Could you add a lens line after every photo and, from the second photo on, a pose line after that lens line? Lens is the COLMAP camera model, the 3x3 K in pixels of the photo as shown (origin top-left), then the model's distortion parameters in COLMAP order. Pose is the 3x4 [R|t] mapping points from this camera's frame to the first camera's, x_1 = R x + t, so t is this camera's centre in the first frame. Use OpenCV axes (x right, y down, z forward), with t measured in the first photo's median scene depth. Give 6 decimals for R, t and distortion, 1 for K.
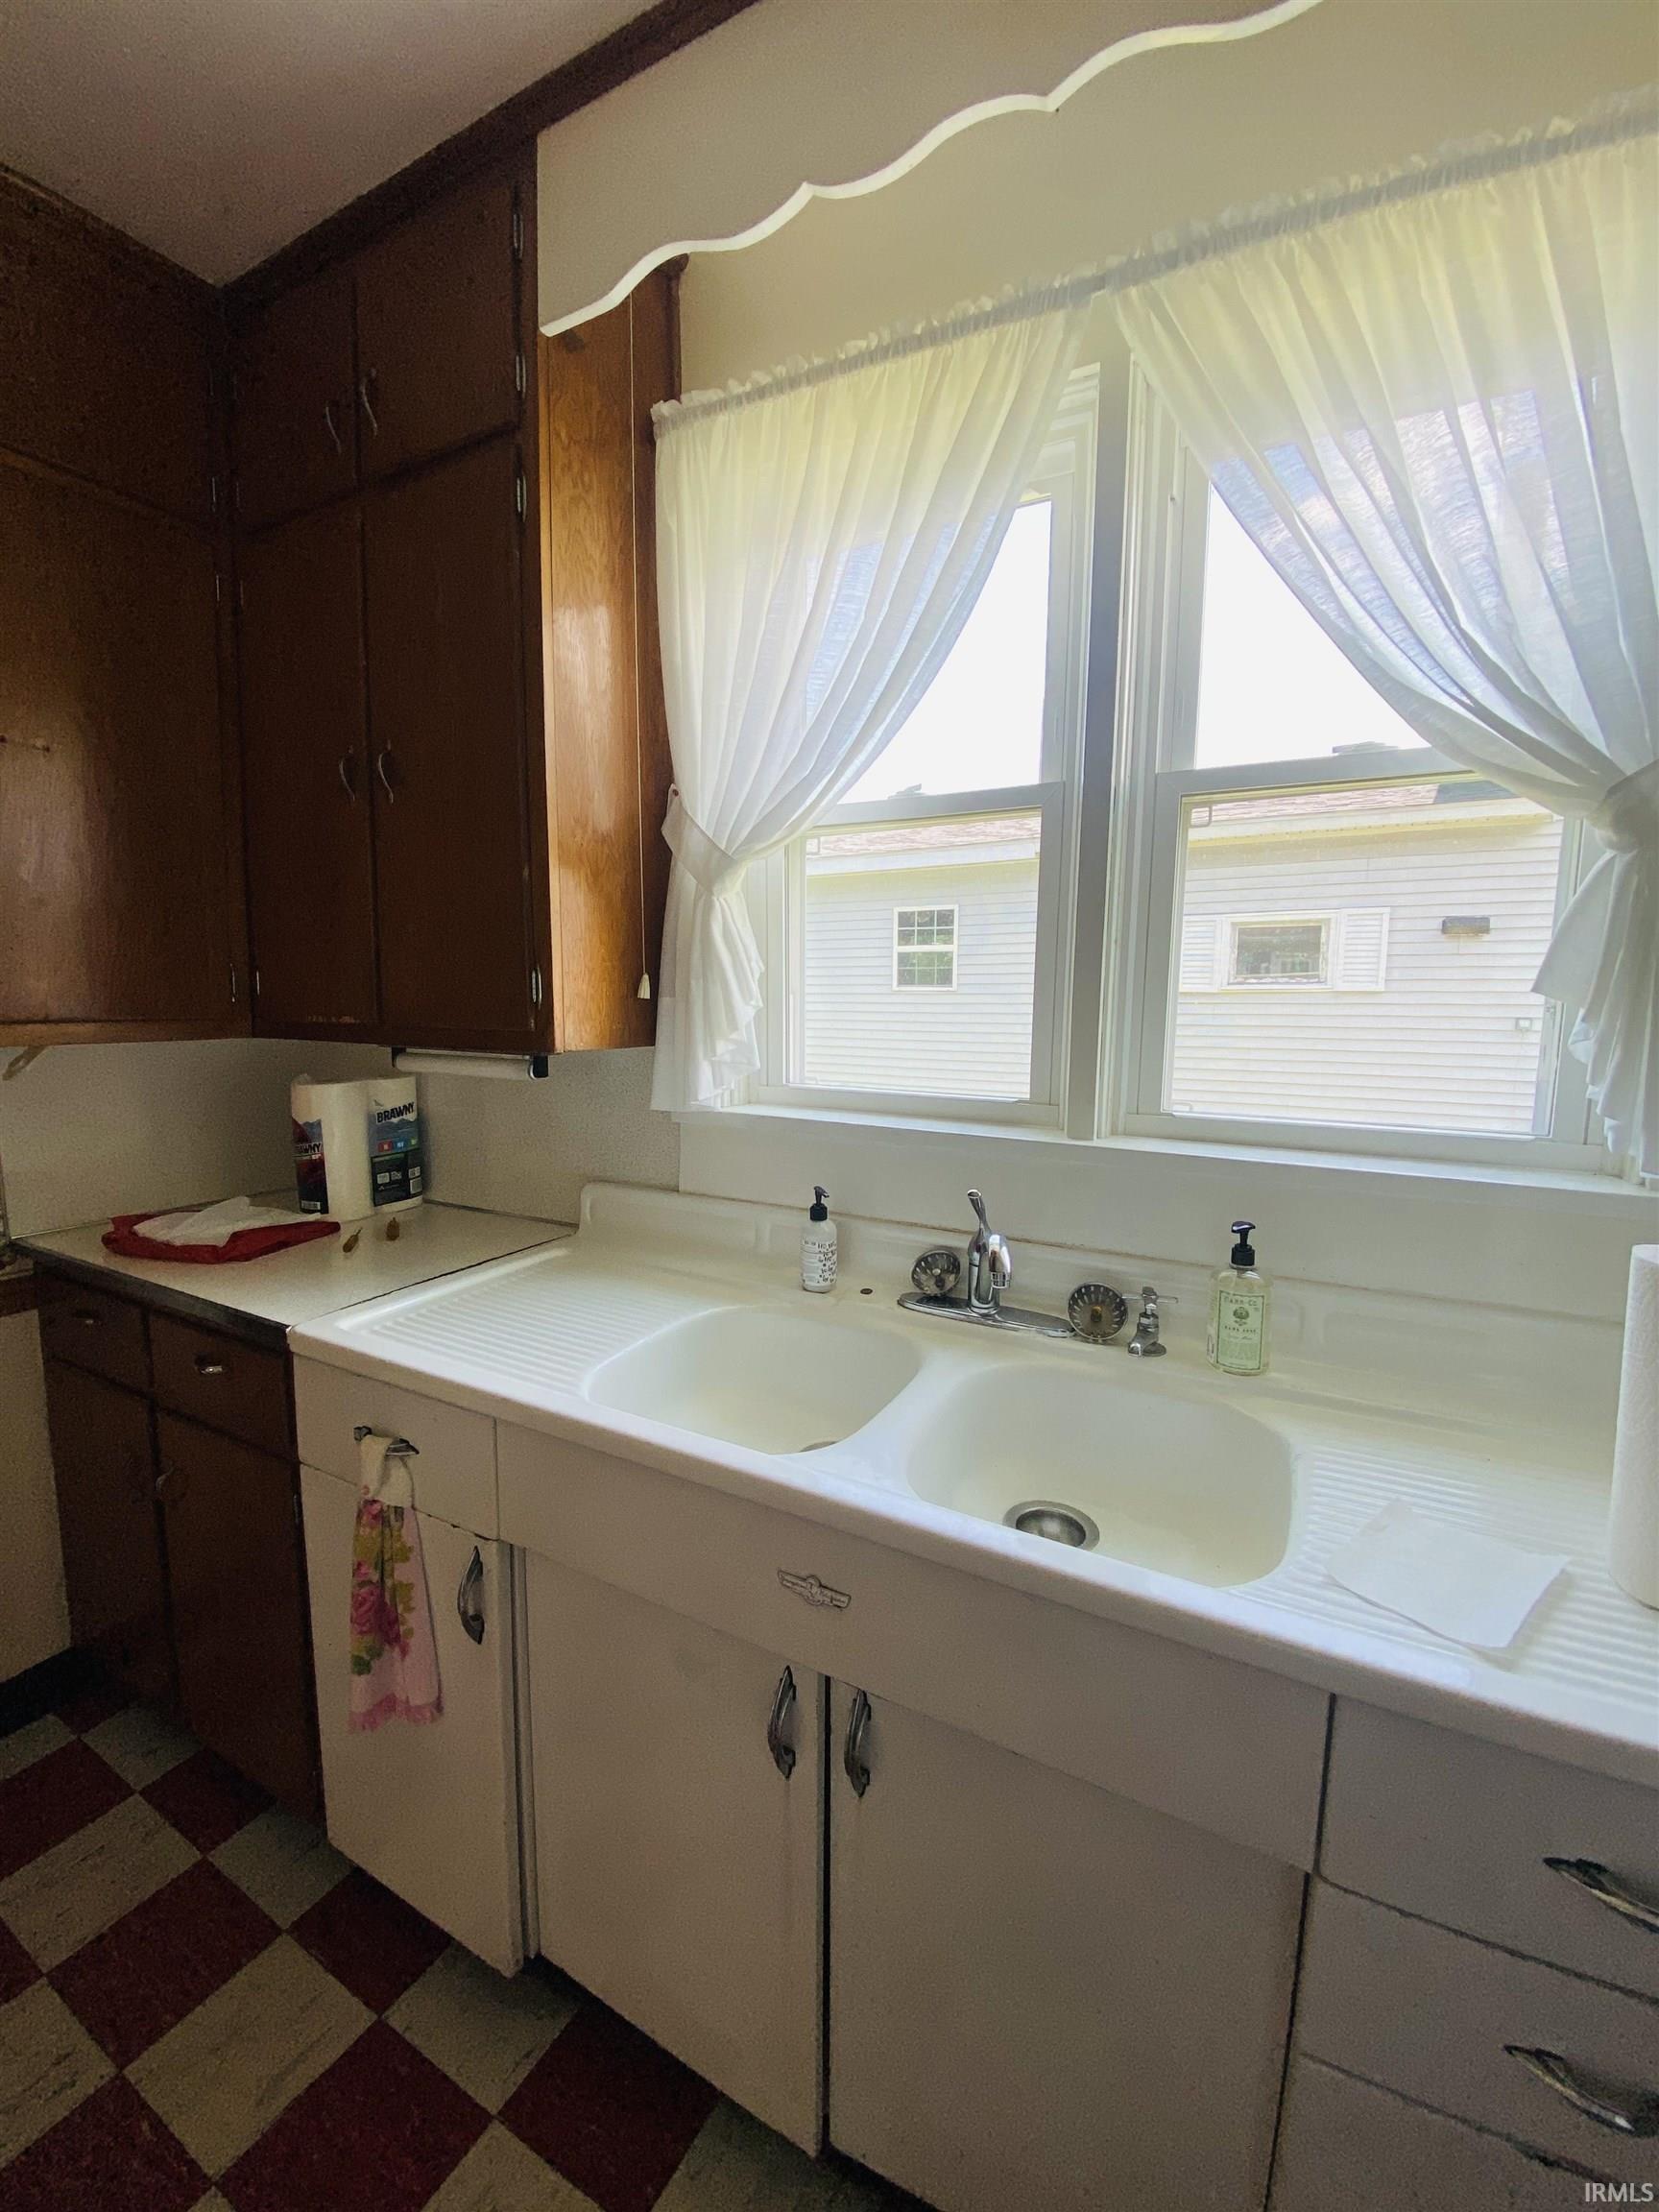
lens RADIAL K [[903.6, 0, 824.5], [0, 903.6, 1092.3], [0, 0, 1]] dist [0.026859, -0.021914]
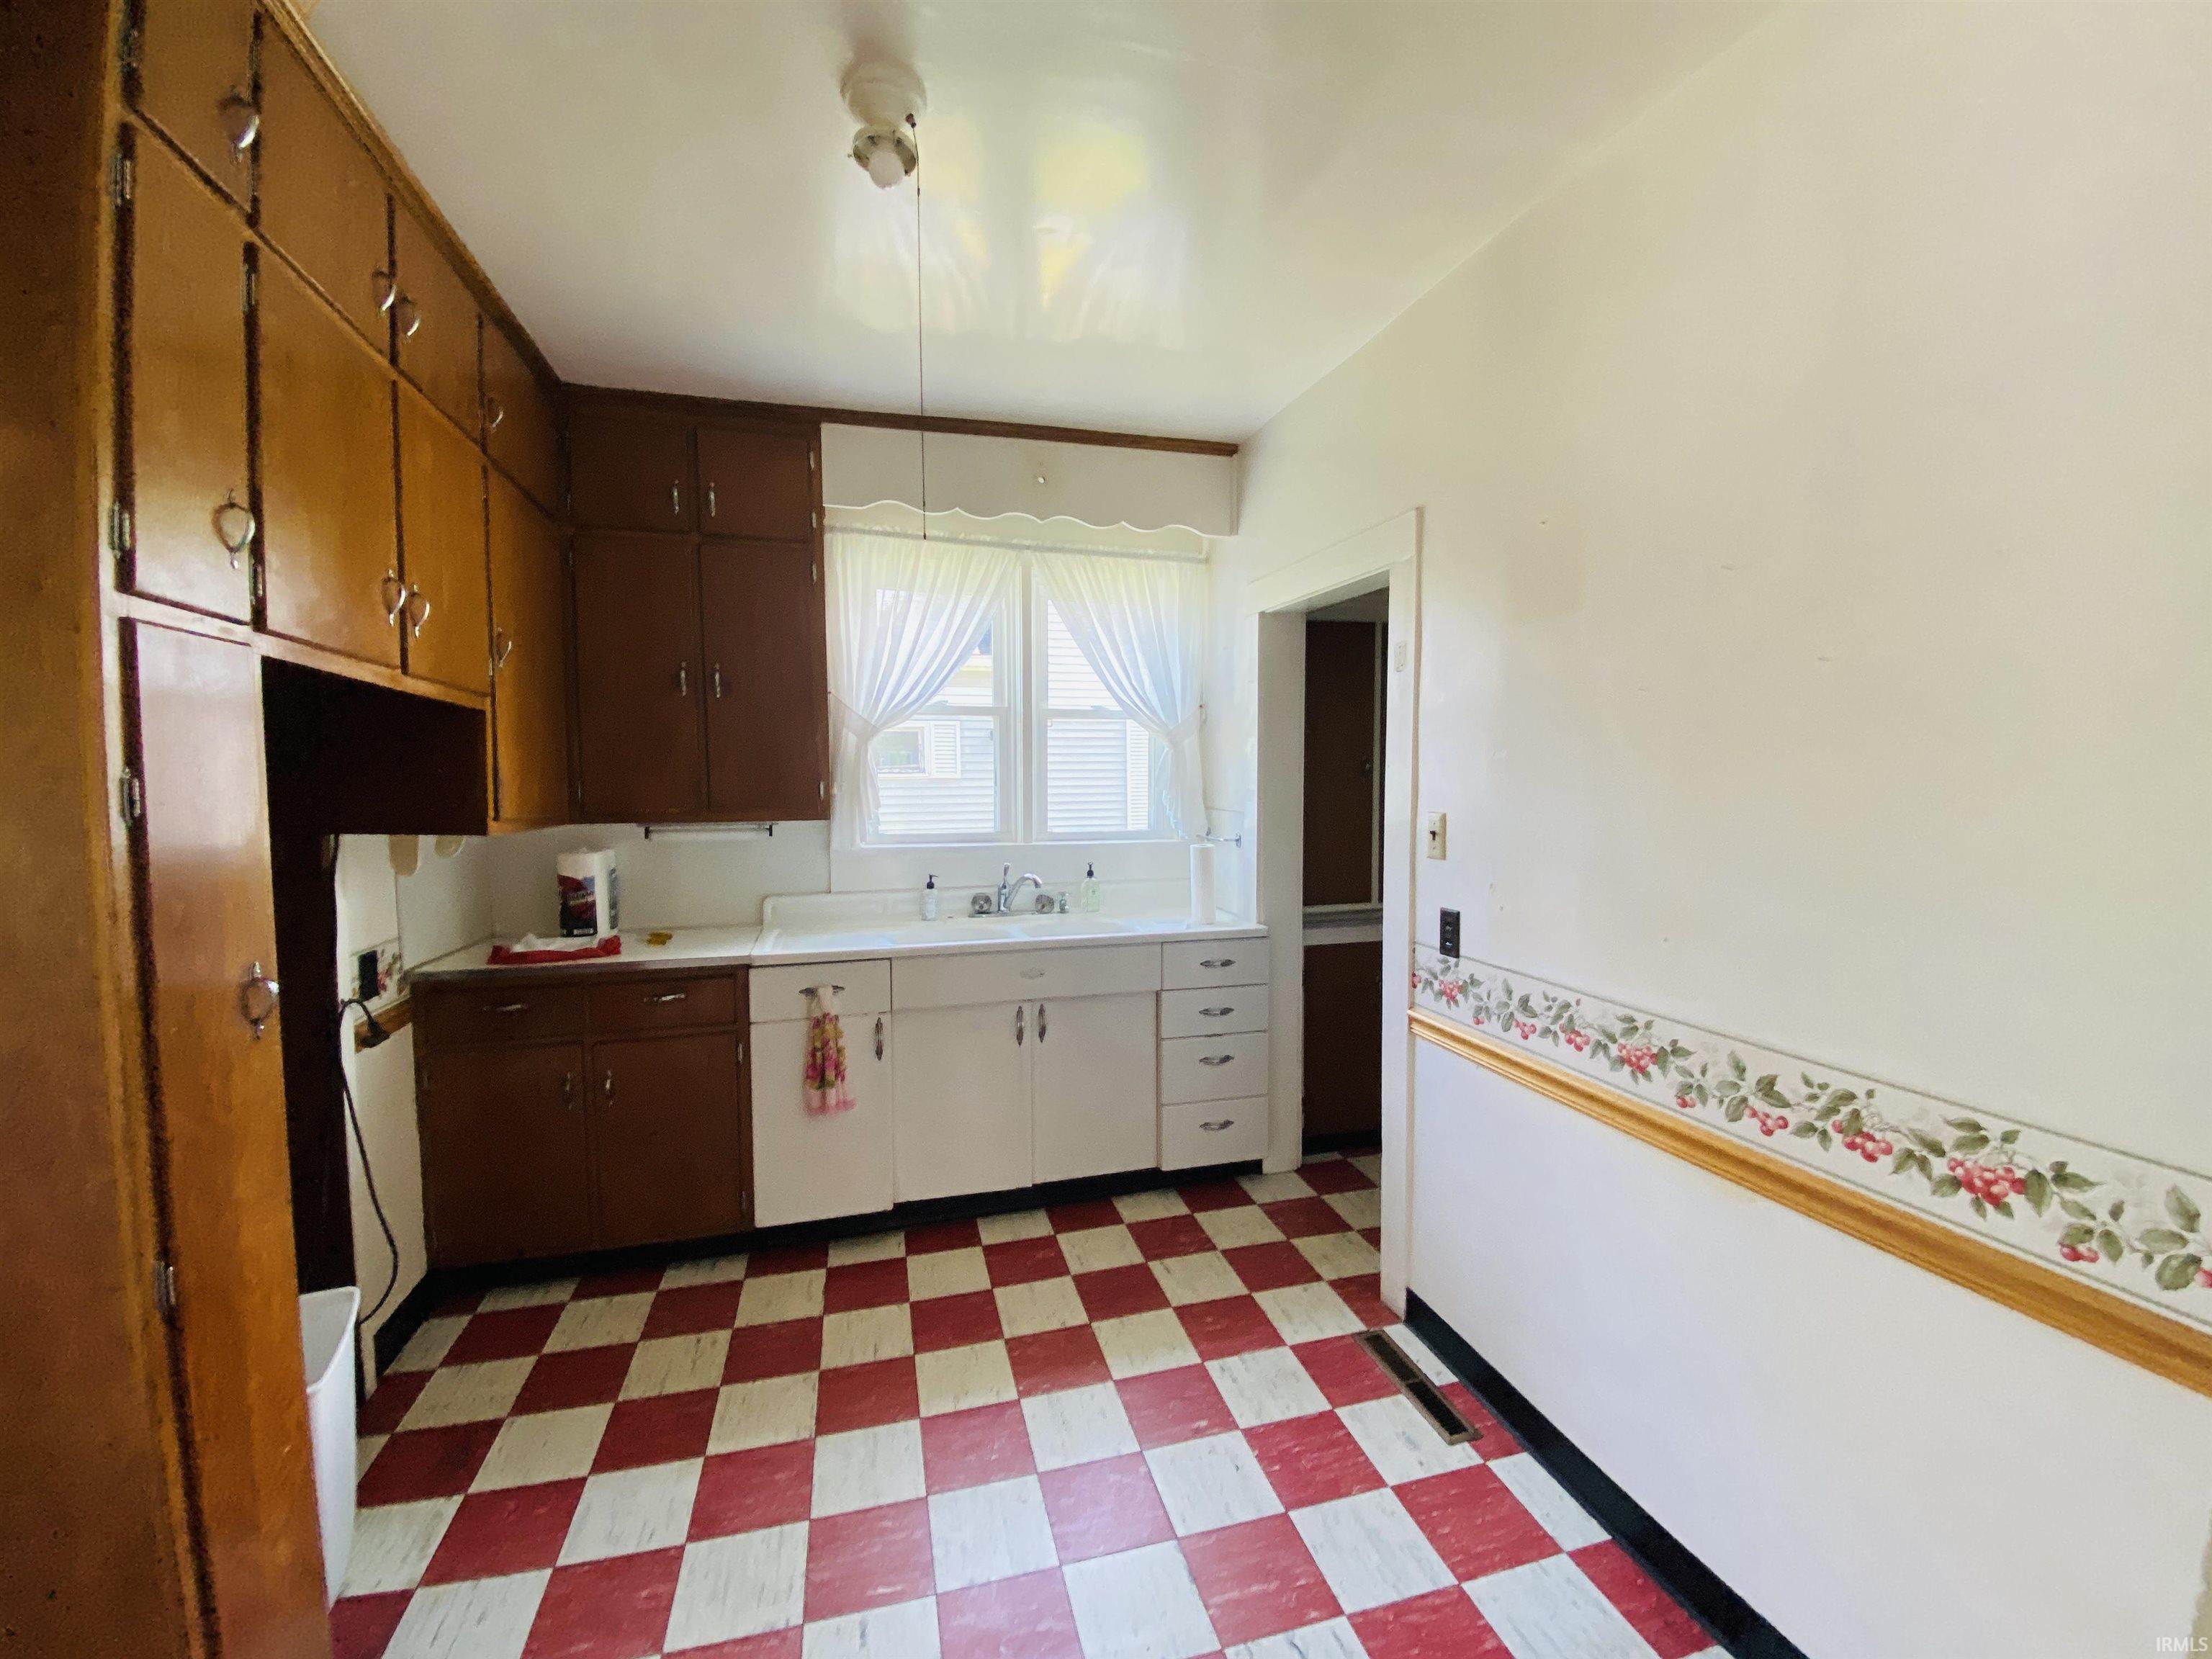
lens RADIAL K [[894.3, 0, 1096.8], [0, 894.3, 828.6], [0, 0, 1]] dist [0.023482, -0.021067]
pose [[0.709757, -0.051195, 0.702584, -1.371280], [0.087915, 0.995996, -0.016238, 0.069580], [-0.698939, 0.073293, 0.711416, -0.972420]]
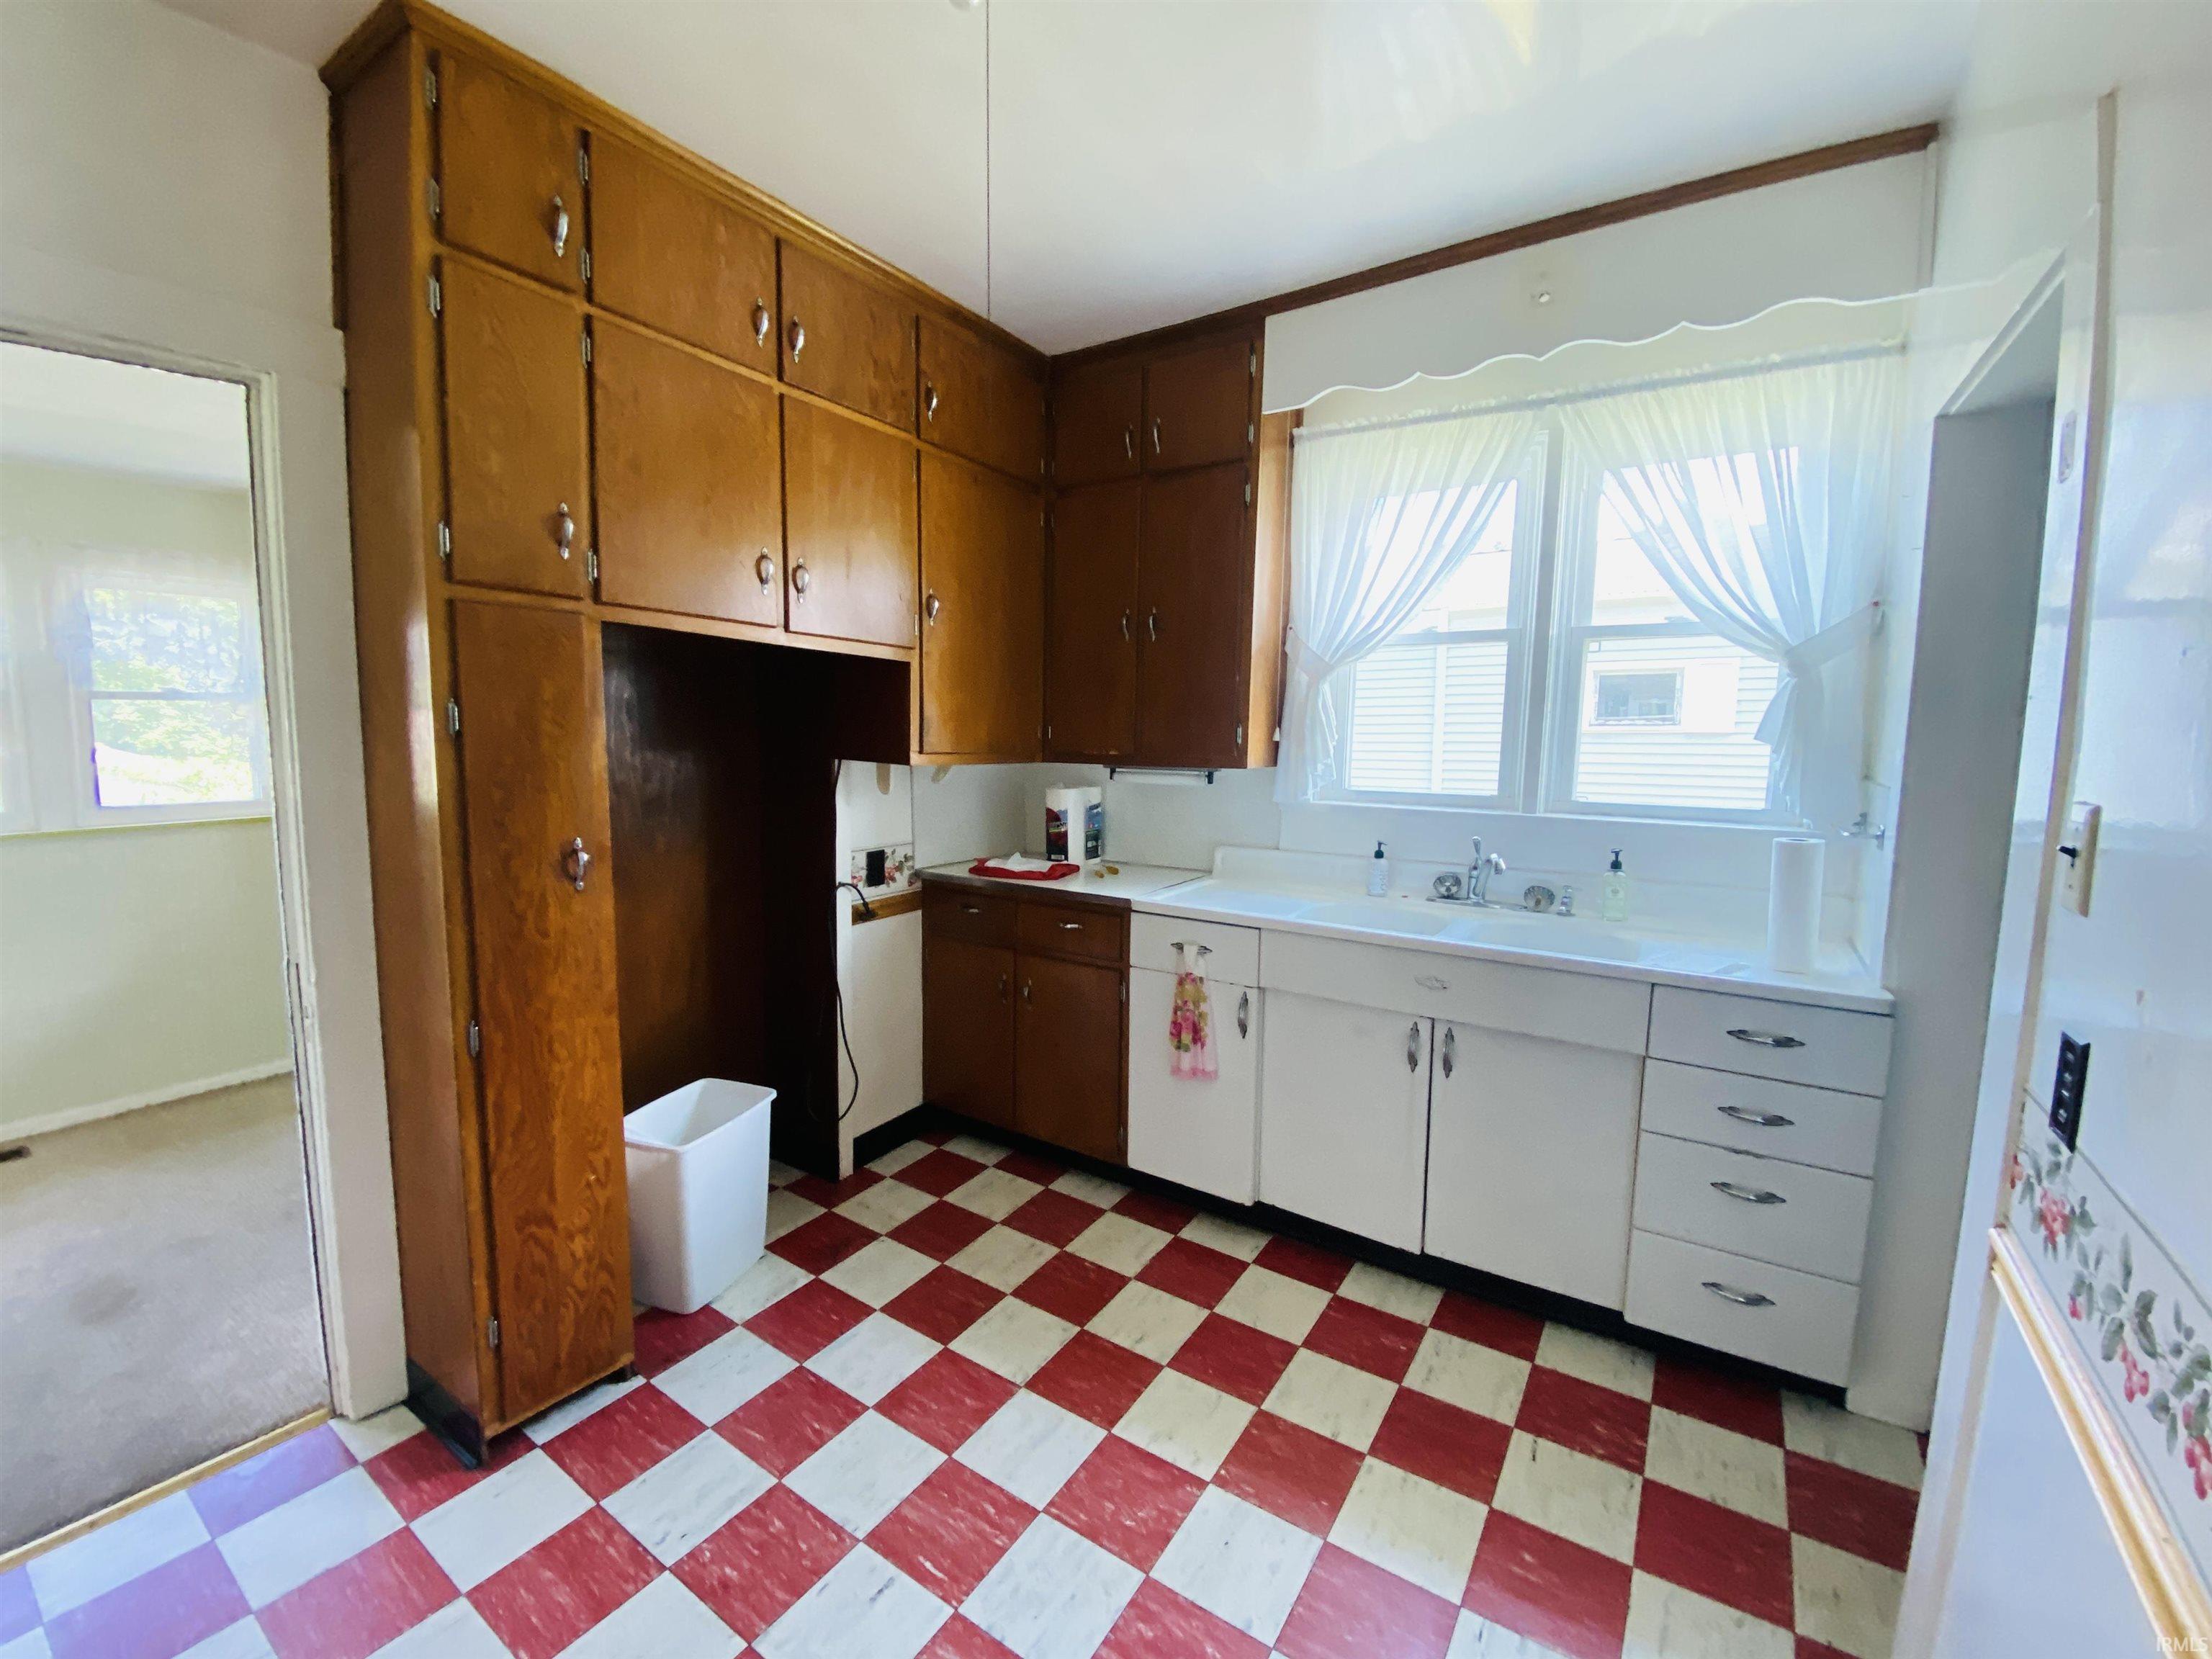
lens RADIAL K [[903.6, 0, 1105.4], [0, 903.6, 831.2], [0, 0, 1]] dist [0.026859, -0.021914]
pose [[0.997960, 0.010363, -0.063002, -0.495307], [-0.010298, 0.999946, 0.001353, 0.095616], [0.063013, -0.000701, 0.998012, -0.991068]]
